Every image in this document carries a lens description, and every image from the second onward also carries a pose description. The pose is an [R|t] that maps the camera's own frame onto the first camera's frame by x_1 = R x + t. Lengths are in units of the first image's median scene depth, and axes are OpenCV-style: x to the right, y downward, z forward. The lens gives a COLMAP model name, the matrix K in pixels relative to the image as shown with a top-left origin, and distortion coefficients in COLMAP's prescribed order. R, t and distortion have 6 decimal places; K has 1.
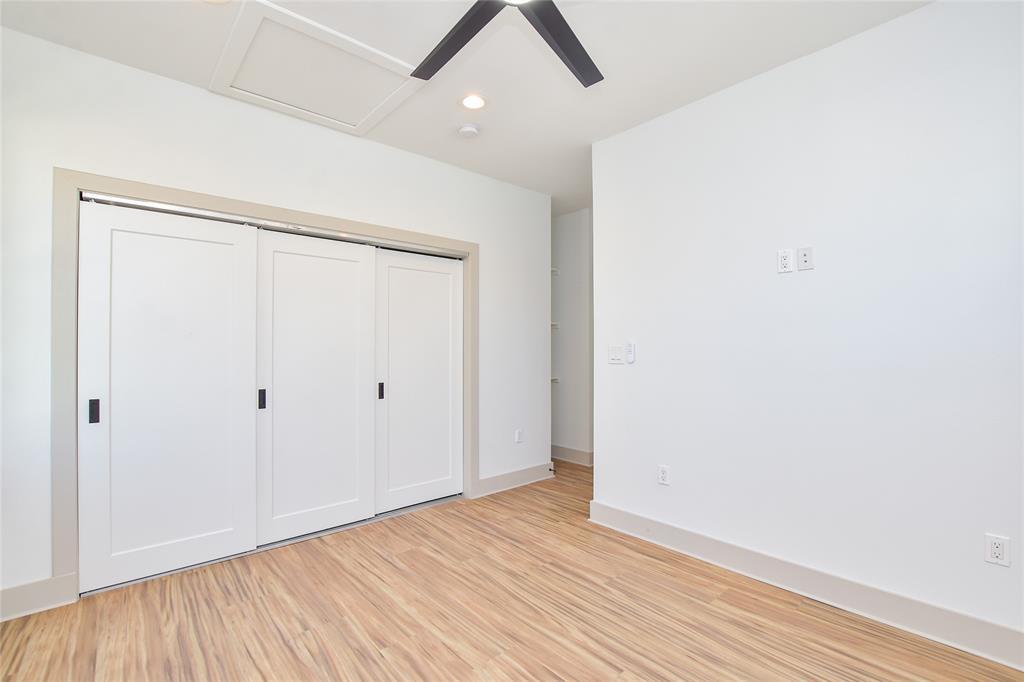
lens RADIAL K [[454.6, 0, 508.8], [0, 454.6, 342.2], [0, 0, 1]] dist [-0.033773, 0.004399]
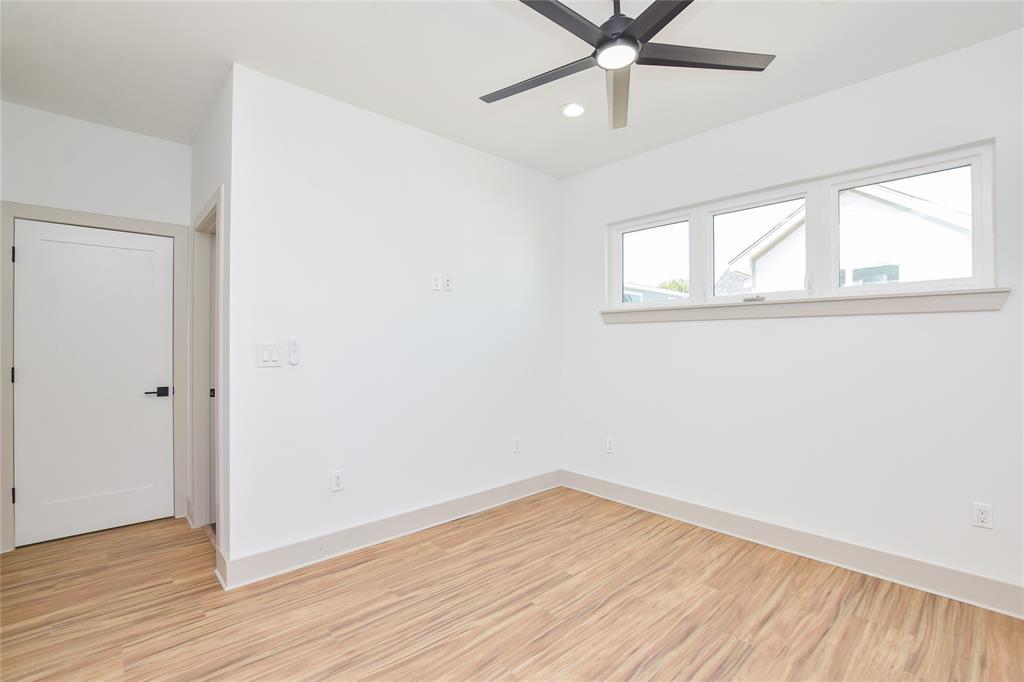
lens RADIAL K [[454.6, 0, 514.8], [0, 454.6, 341.6], [0, 0, 1]] dist [-0.033773, 0.004399]
pose [[-0.036407, 0.006361, 0.999317, -0.702953], [-0.015668, 0.999853, -0.006935, 0.004113], [-0.999214, -0.015910, -0.036302, 0.760840]]
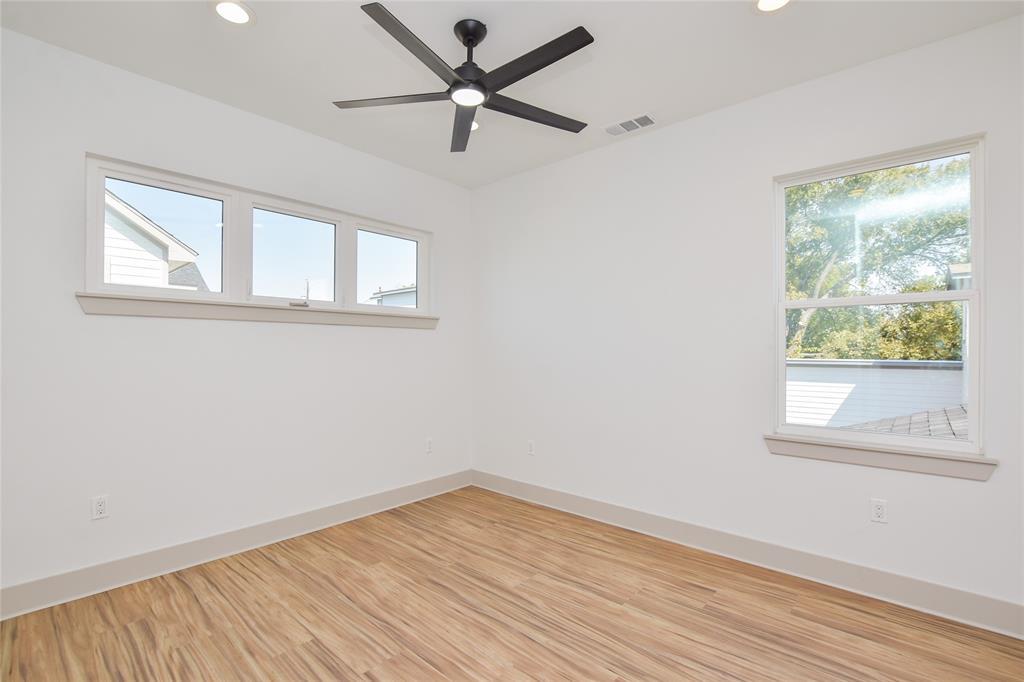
lens RADIAL K [[454.6, 0, 517.9], [0, 454.6, 349.0], [0, 0, 1]] dist [-0.033773, 0.004399]
pose [[-0.992261, -0.002264, -0.124148, 0.025389], [-0.000760, 0.999926, -0.012159, 0.011534], [0.124166, -0.011970, -0.992189, 1.410021]]
